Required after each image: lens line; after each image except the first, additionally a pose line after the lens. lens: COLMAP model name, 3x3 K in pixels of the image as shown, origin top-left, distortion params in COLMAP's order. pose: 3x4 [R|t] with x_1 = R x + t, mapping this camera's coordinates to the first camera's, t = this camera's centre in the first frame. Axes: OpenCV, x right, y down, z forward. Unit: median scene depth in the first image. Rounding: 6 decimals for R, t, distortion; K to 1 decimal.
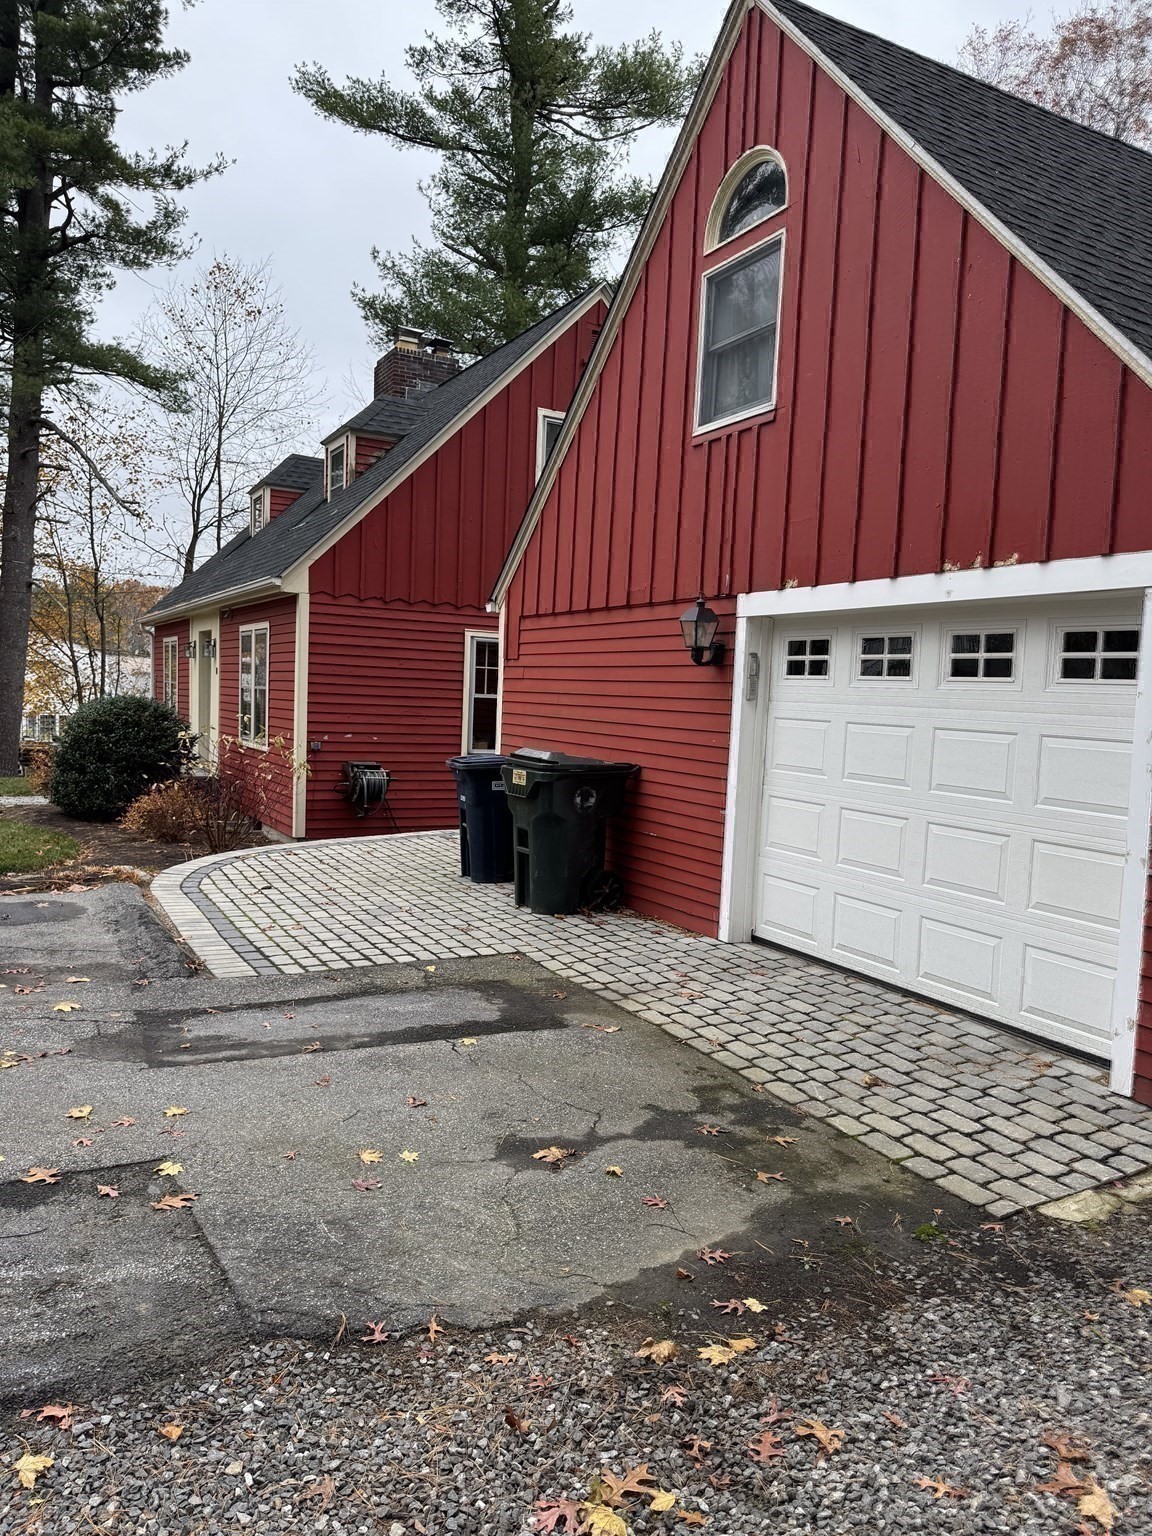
lens RADIAL K [[1091.5, 0, 573.5], [0, 1091.5, 778.2], [0, 0, 1]] dist [0.129632, -0.229711]
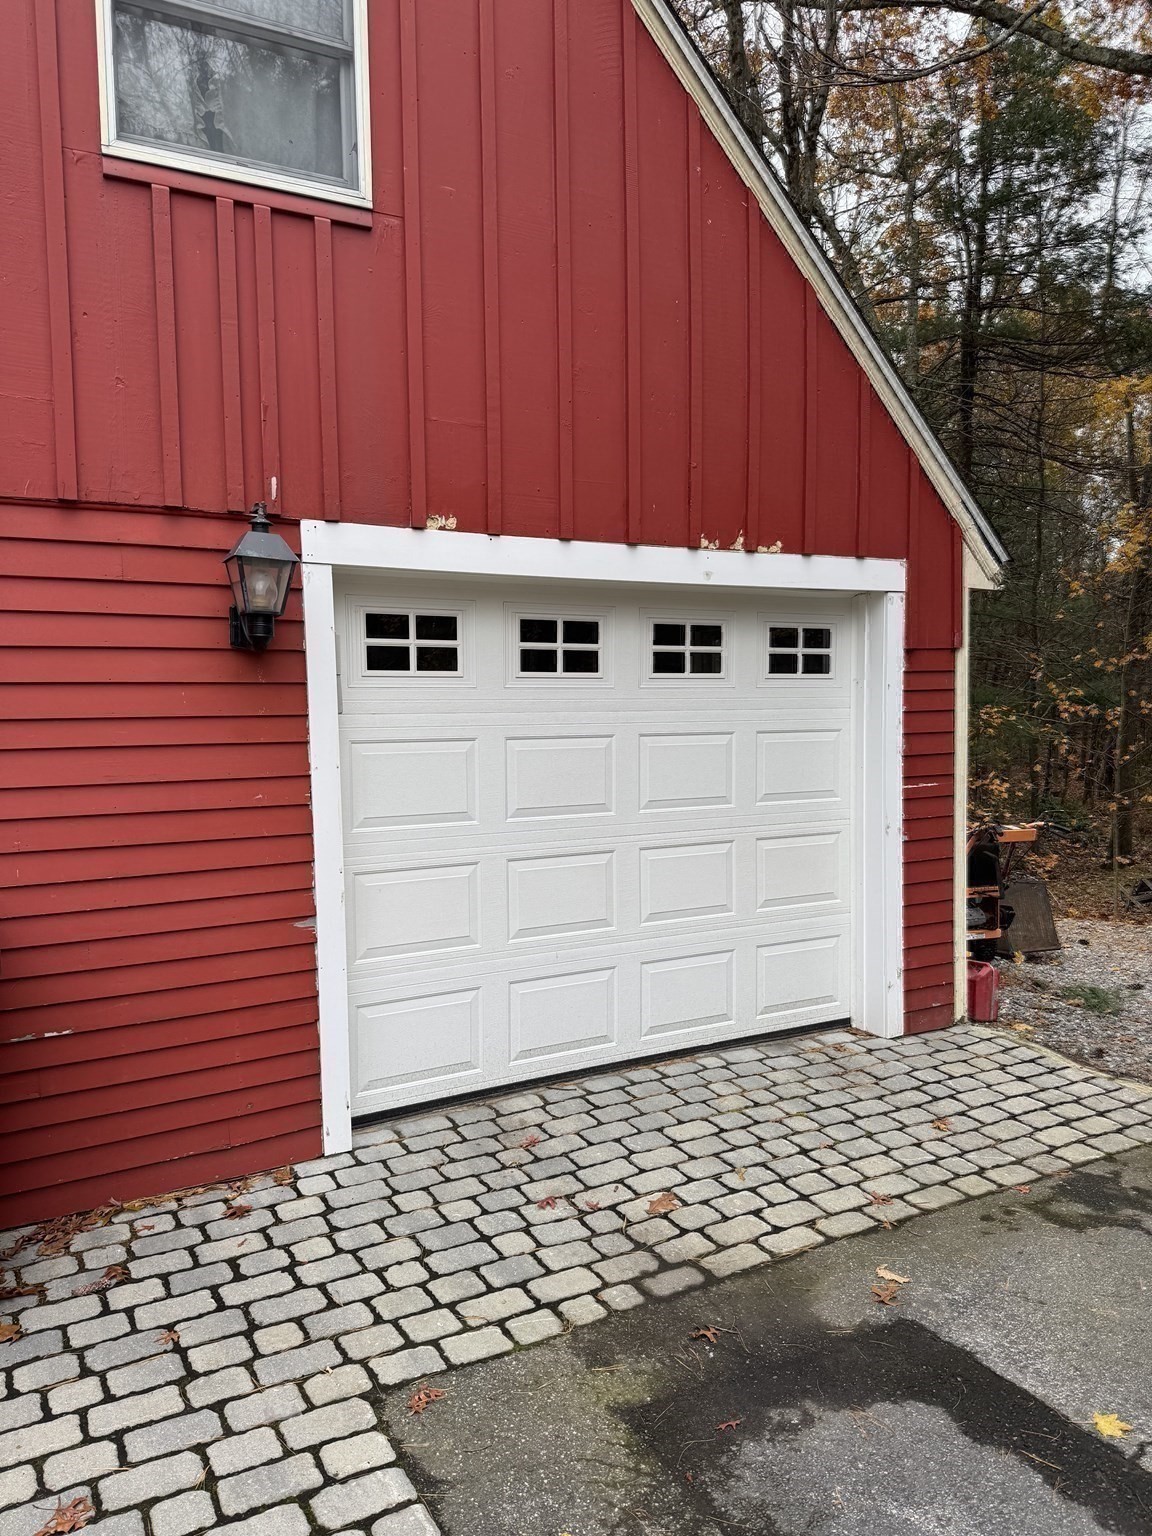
lens RADIAL K [[1091.5, 0, 573.5], [0, 1091.5, 778.2], [0, 0, 1]] dist [0.129632, -0.229711]
pose [[-0.022468, -0.114924, 0.993120, -0.484145], [0.086589, 0.989414, 0.116455, -0.112725], [-0.995991, 0.088609, -0.012279, 1.060232]]
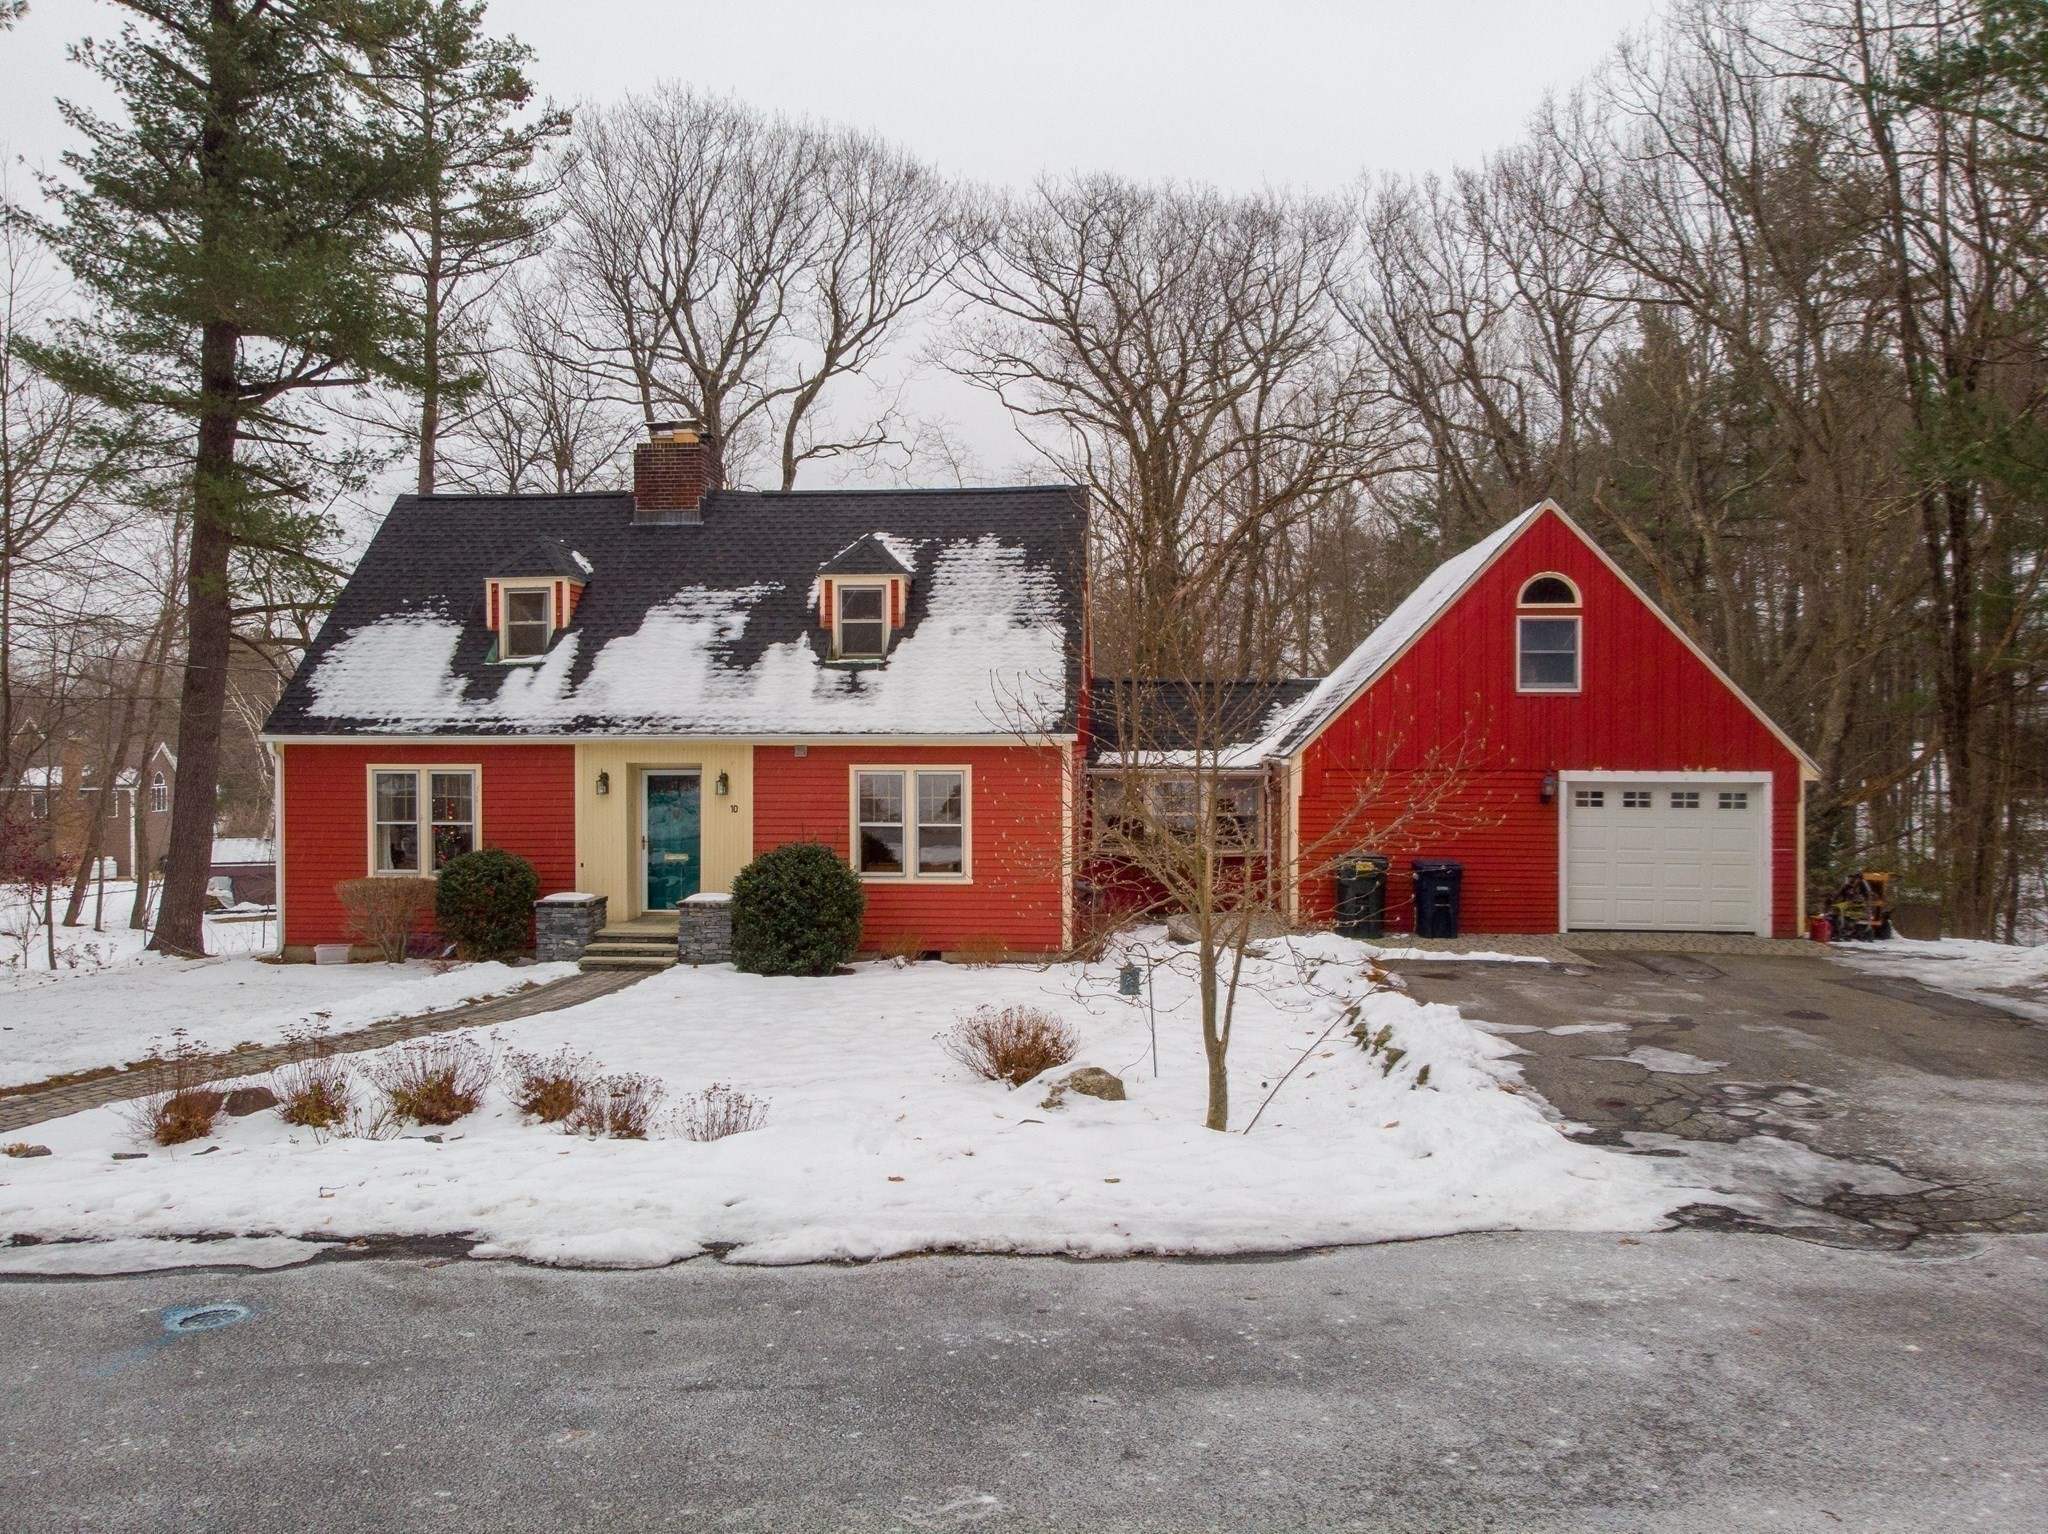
lens RADIAL K [[1515.8, 0, 1024.0], [0, 1515.8, 767.0], [0, 0, 1]] dist [-0.001979, -0.002220]
pose [[0.527085, -0.041071, 0.848819, -3.493321], [0.081584, 0.996663, -0.002436, -0.302402], [-0.845887, 0.070534, 0.528677, 0.380928]]
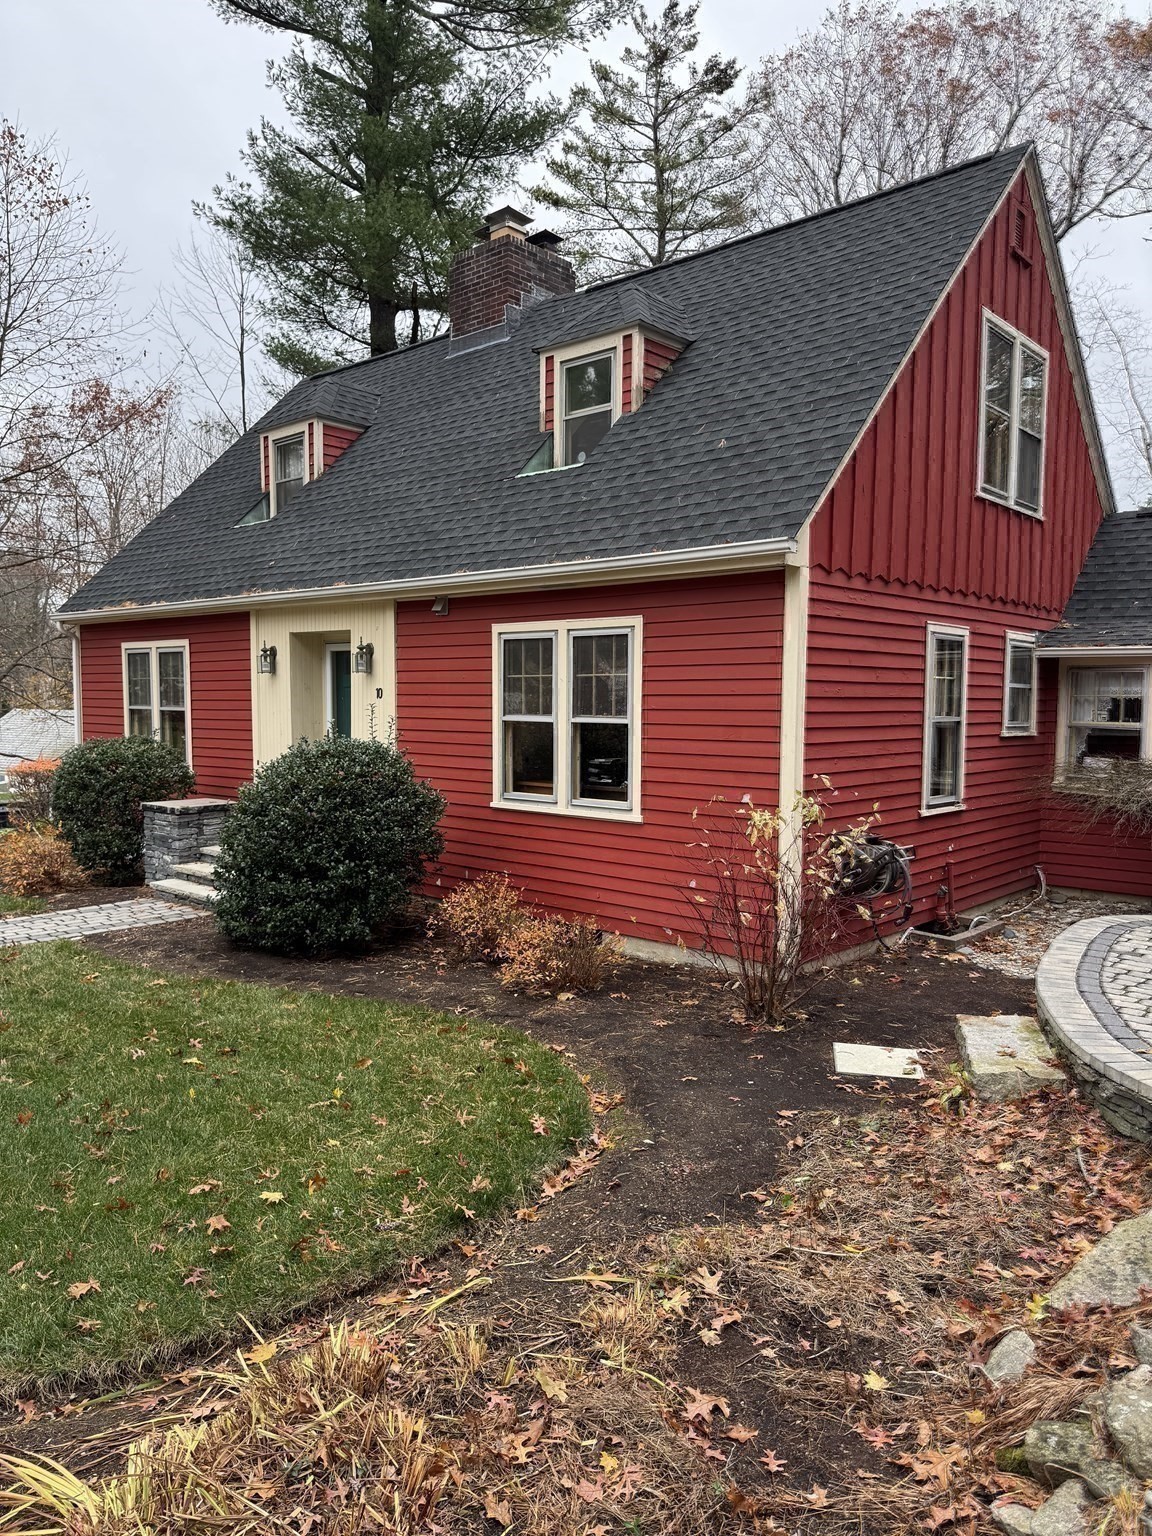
lens RADIAL K [[1076.3, 0, 575.9], [0, 1076.3, 809.3], [0, 0, 1]] dist [-0.098085, 0.065002]
pose [[0.931126, -0.077817, 0.356298, -1.207344], [0.060416, 0.996385, 0.059728, -0.162750], [-0.359658, -0.034088, 0.932461, 1.038817]]
